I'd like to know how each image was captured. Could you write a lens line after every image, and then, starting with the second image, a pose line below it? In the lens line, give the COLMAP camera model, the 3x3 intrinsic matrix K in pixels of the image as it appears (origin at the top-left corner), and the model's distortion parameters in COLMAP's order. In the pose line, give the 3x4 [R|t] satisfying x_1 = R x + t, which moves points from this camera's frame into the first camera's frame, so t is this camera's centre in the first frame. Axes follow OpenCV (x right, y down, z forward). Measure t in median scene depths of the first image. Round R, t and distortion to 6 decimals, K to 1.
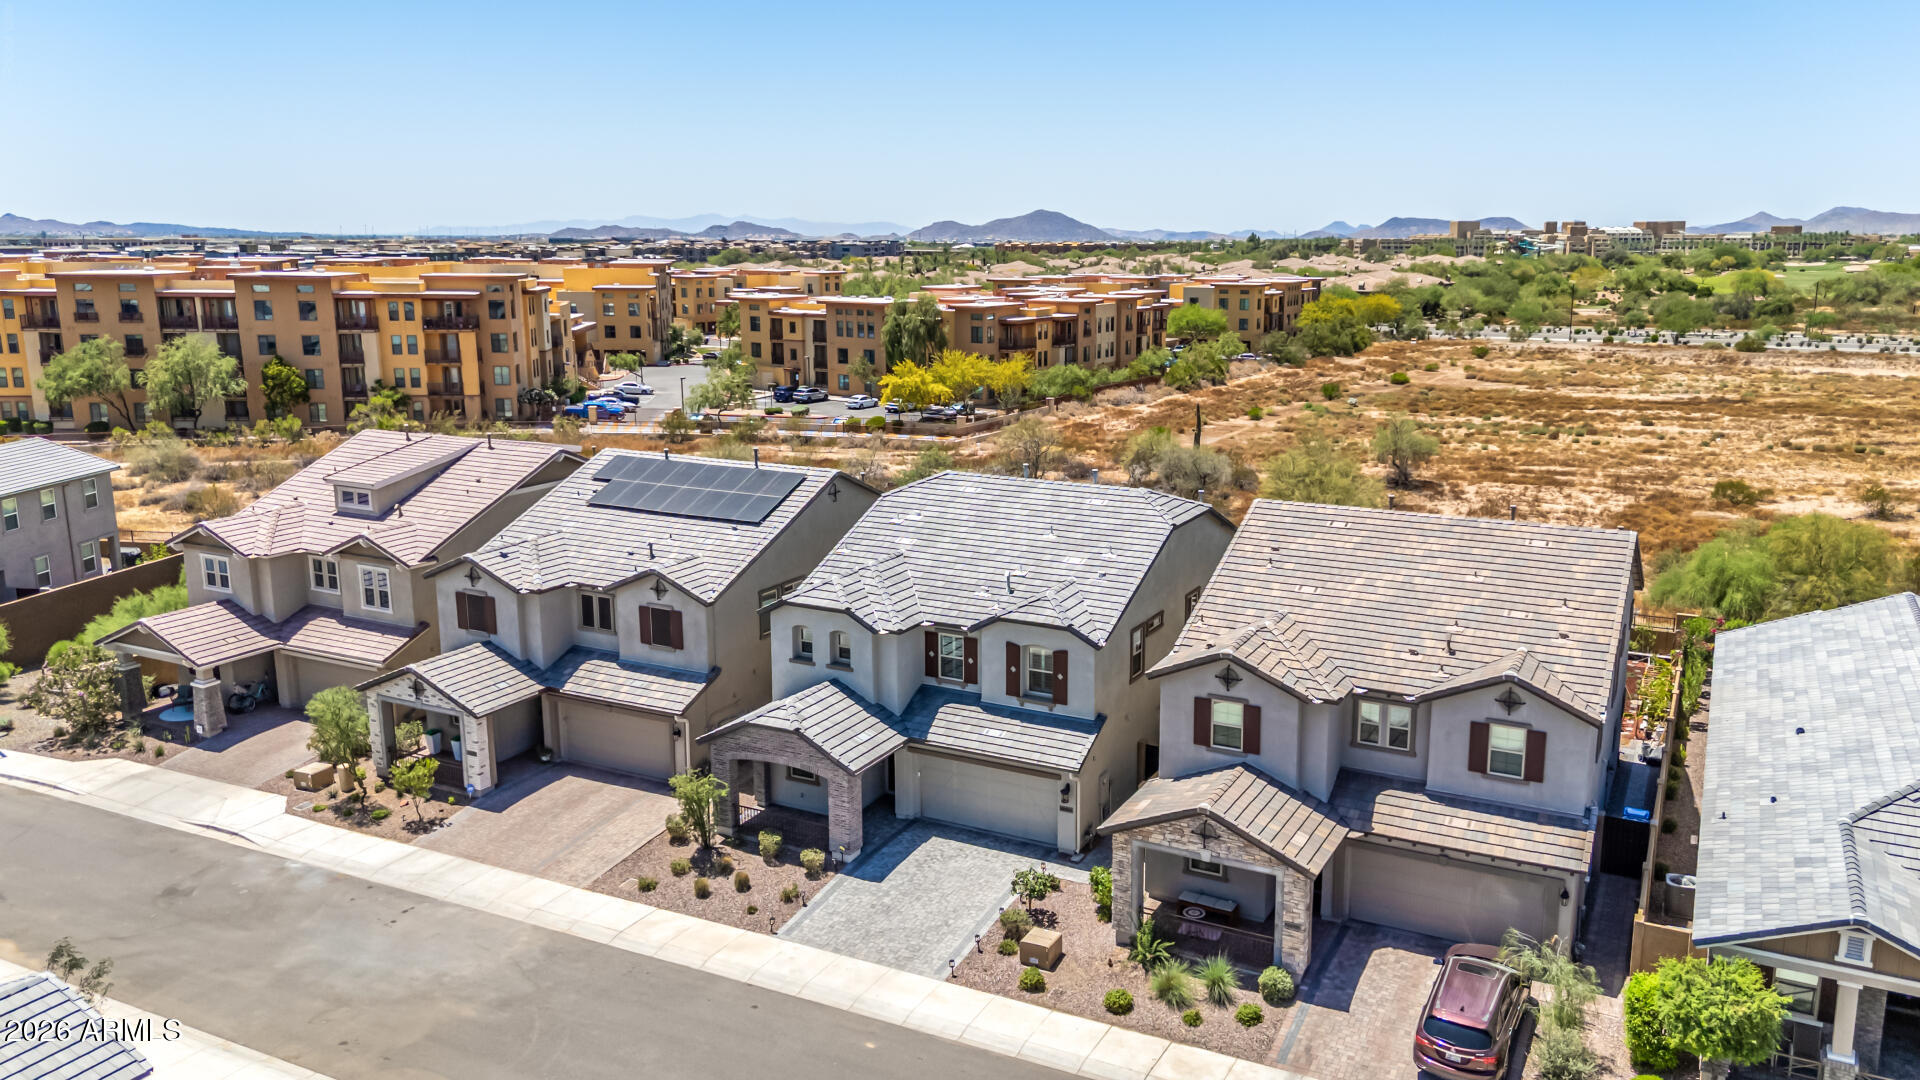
lens RADIAL K [[1458.3, 0, 915.4], [0, 1458.3, 515.4], [0, 0, 1]] dist [0.067496, -0.066533]
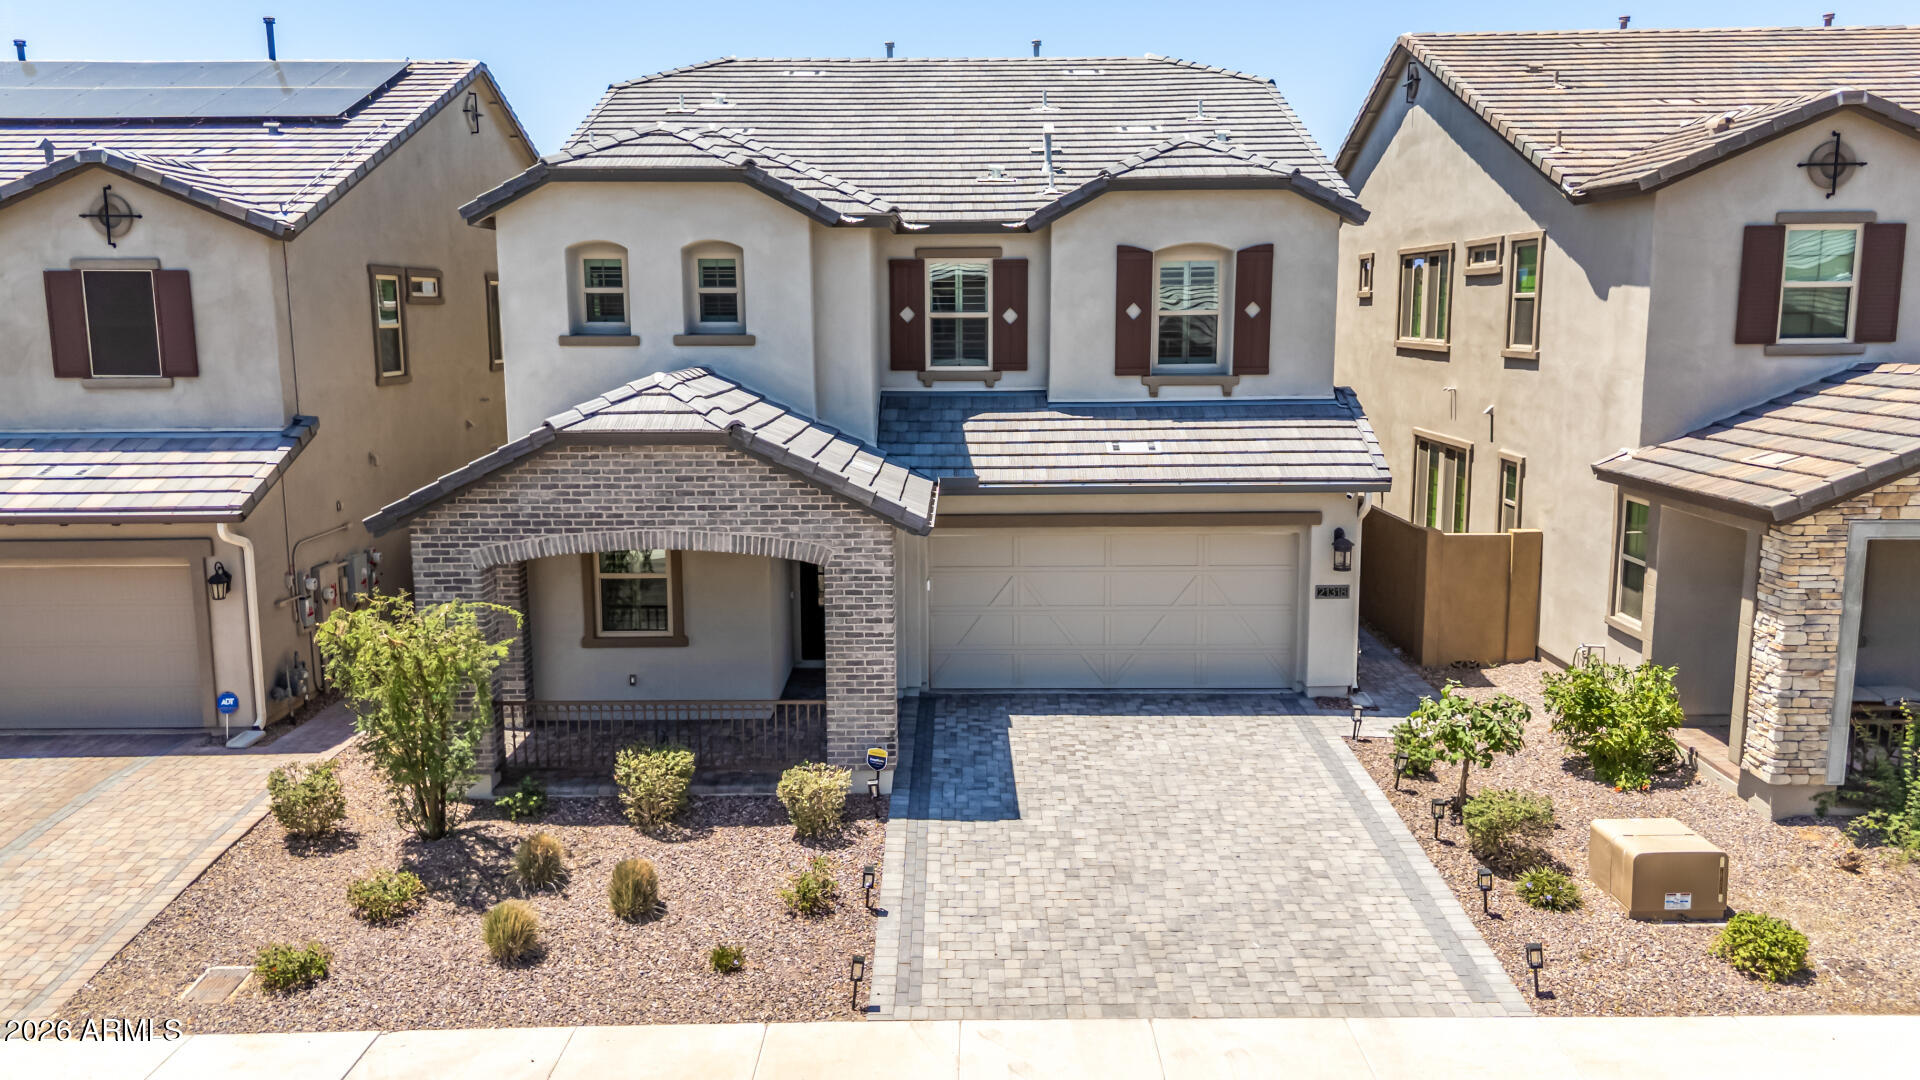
lens RADIAL K [[1458.3, 0, 937.1], [0, 1458.3, 543.1], [0, 0, 1]] dist [0.067496, -0.066533]
pose [[0.879073, -0.072672, 0.471115, -0.065789], [0.090801, 0.995743, -0.015830, 0.059548], [-0.467959, 0.056694, 0.881930, 0.219148]]
